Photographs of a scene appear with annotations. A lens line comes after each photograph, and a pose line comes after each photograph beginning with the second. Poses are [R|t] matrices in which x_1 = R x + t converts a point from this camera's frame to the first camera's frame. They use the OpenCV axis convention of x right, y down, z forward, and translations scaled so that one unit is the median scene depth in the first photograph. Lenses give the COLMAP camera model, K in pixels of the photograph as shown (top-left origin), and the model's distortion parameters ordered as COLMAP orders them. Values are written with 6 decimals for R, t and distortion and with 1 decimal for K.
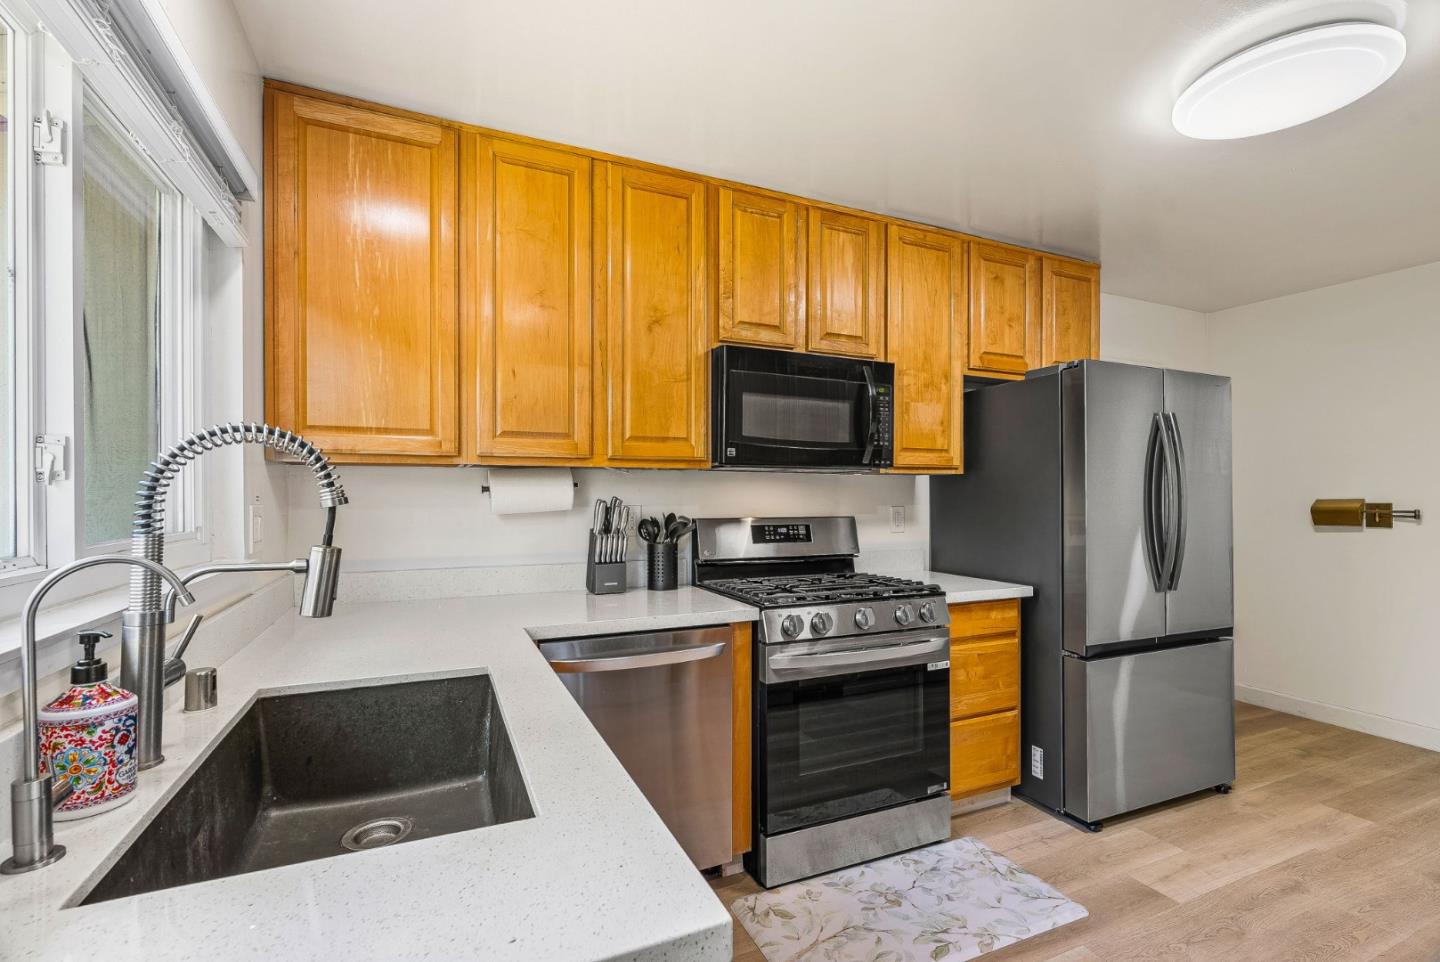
lens RADIAL K [[655.1, 0, 727.6], [0, 655.1, 490.2], [0, 0, 1]] dist [-0.012963, 0.000168]
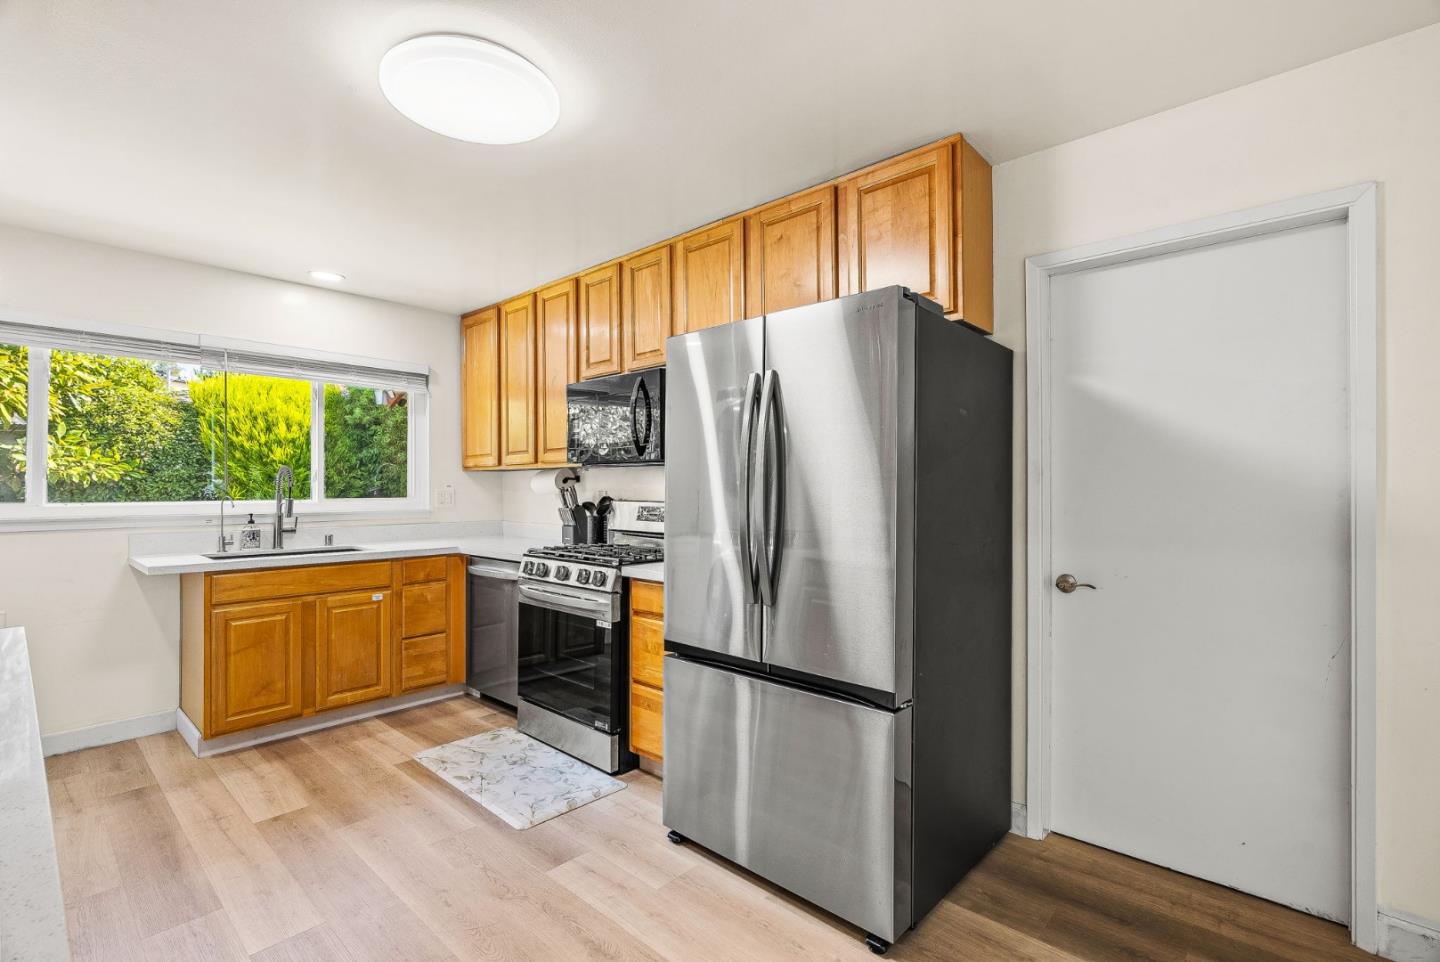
lens RADIAL K [[655.1, 0, 727.6], [0, 655.1, 490.2], [0, 0, 1]] dist [-0.012963, 0.000168]
pose [[0.401866, -0.001280, -0.915697, 1.611637], [0.000253, 0.999999, -0.001286, 0.025168], [0.915698, 0.000285, 0.401866, 0.771148]]
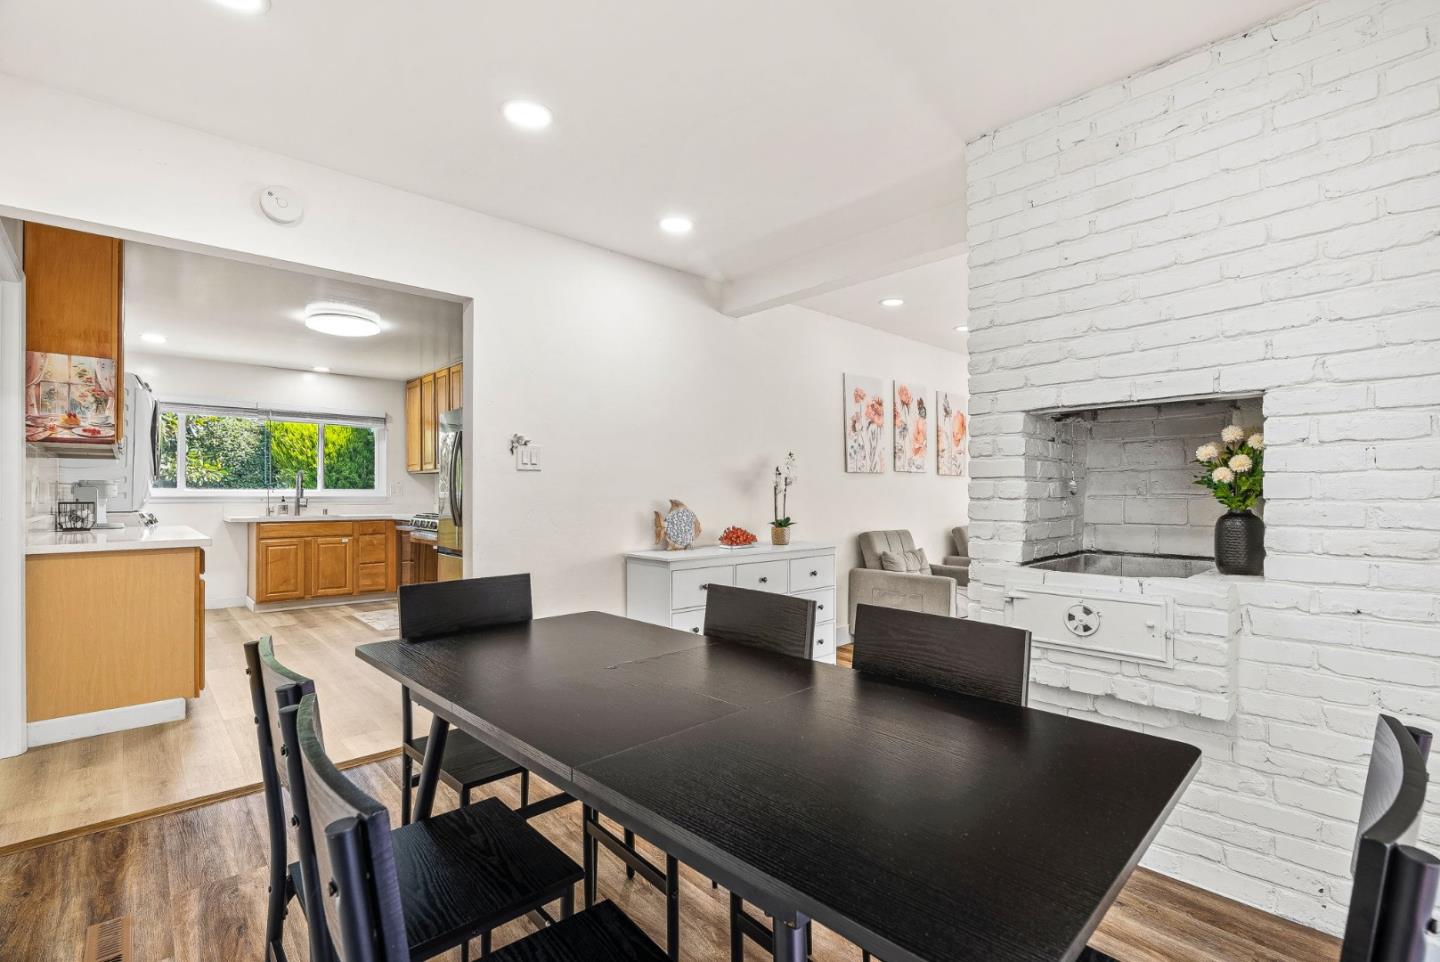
lens RADIAL K [[644.3, 0, 718.0], [0, 644.3, 499.0], [0, 0, 1]] dist [-0.013949, 0.000105]
pose [[0.312015, 0.005193, -0.950063, 3.142028], [-0.000172, 0.999985, 0.005410, 0.076549], [0.950077, -0.001524, 0.312011, 1.336482]]
